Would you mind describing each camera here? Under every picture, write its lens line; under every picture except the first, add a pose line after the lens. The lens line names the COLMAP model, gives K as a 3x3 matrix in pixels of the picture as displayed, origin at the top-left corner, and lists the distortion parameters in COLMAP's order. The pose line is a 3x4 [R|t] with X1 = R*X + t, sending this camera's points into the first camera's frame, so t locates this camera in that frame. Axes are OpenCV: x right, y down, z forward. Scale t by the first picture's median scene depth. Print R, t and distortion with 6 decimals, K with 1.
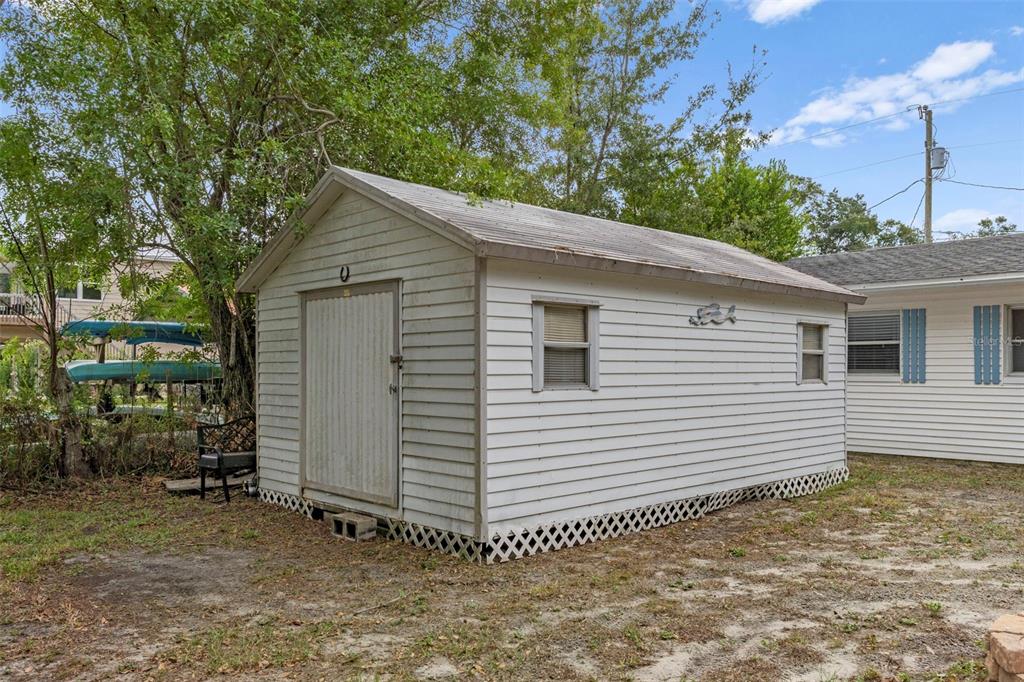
lens RADIAL K [[794.8, 0, 514.3], [0, 794.8, 343.4], [0, 0, 1]] dist [-0.000437, 0.001227]
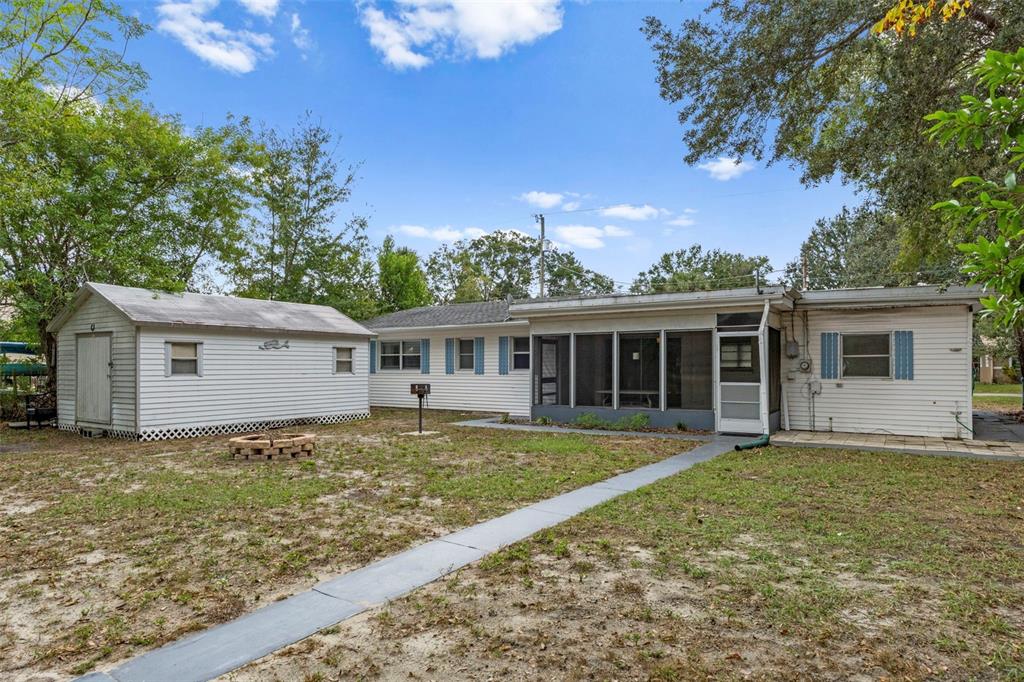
lens RADIAL K [[607.5, 0, 509.8], [0, 607.5, 346.2], [0, 0, 1]] dist [-0.004509, 0.002249]
pose [[0.972723, 0.006359, 0.231883, 0.552991], [-0.005857, 0.999979, -0.002853, -0.033251], [-0.231896, 0.001418, 0.972739, -0.995861]]
